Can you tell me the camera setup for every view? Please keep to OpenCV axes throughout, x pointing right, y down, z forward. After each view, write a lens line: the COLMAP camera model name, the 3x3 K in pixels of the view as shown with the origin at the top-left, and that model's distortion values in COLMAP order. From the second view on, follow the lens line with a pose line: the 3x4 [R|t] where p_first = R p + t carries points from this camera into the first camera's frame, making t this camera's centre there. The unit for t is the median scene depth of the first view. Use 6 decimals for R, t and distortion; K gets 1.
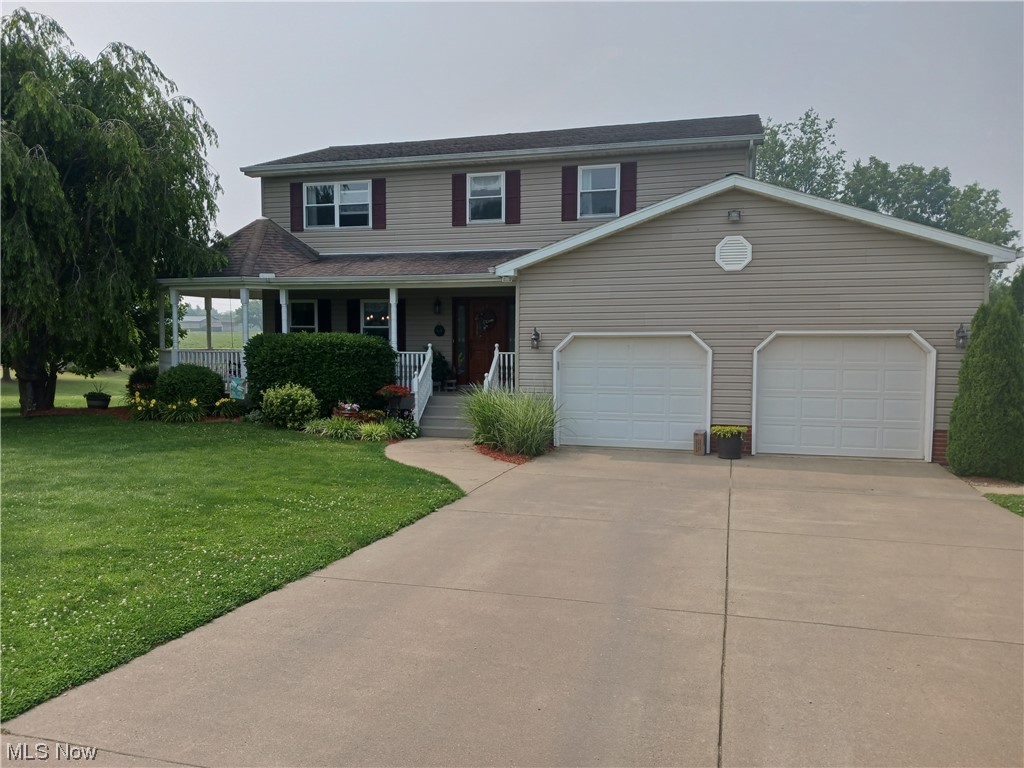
lens RADIAL K [[796.6, 0, 512.8], [0, 796.6, 386.3], [0, 0, 1]] dist [0.006318, -0.008171]
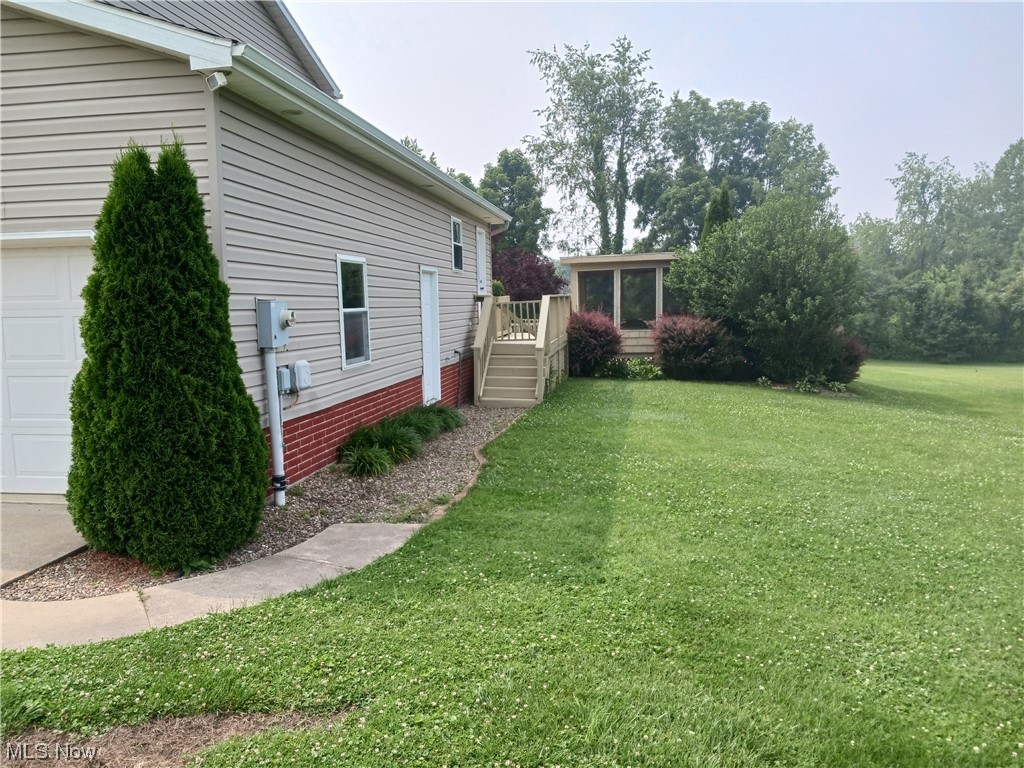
lens RADIAL K [[796.6, 0, 510.3], [0, 796.6, 383.6], [0, 0, 1]] dist [0.006318, -0.008171]
pose [[0.992619, -0.034897, 0.116149, 0.518773], [0.029367, 0.998368, 0.048988, 0.005114], [-0.117669, -0.045216, 0.992023, 0.372299]]
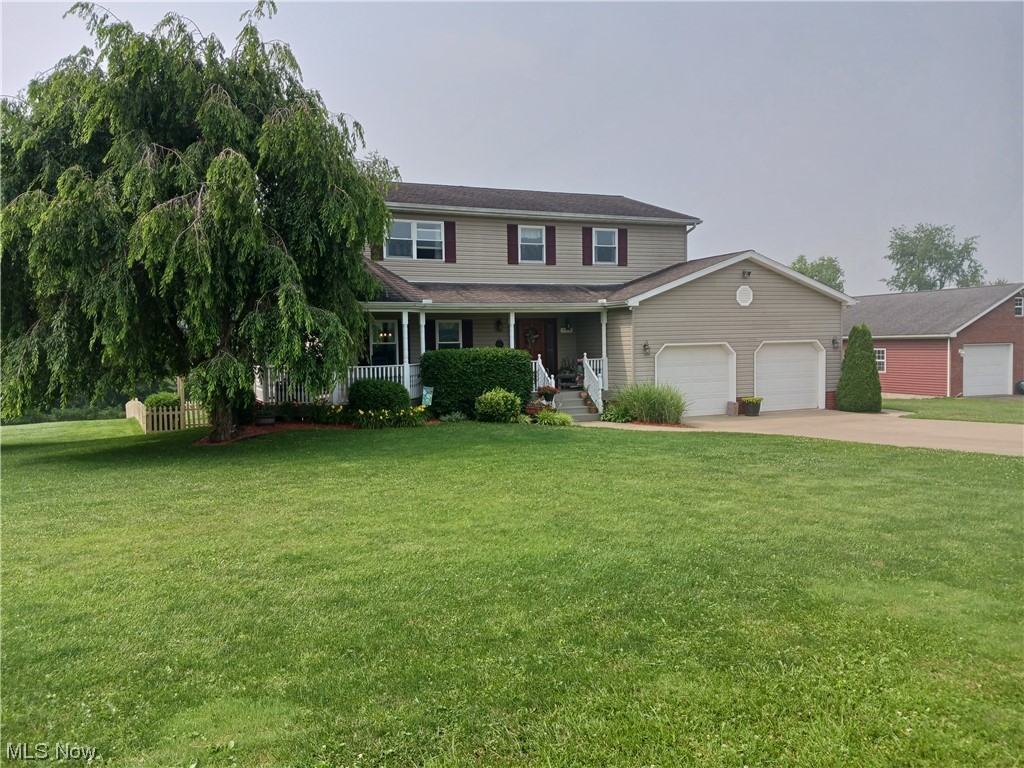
lens RADIAL K [[796.6, 0, 510.7], [0, 796.6, 384.2], [0, 0, 1]] dist [0.006318, -0.008171]
pose [[0.774402, -0.044040, 0.631159, -0.901159], [0.060288, 0.998172, -0.004322, -0.000818], [-0.629815, 0.041399, 0.775641, 0.004379]]
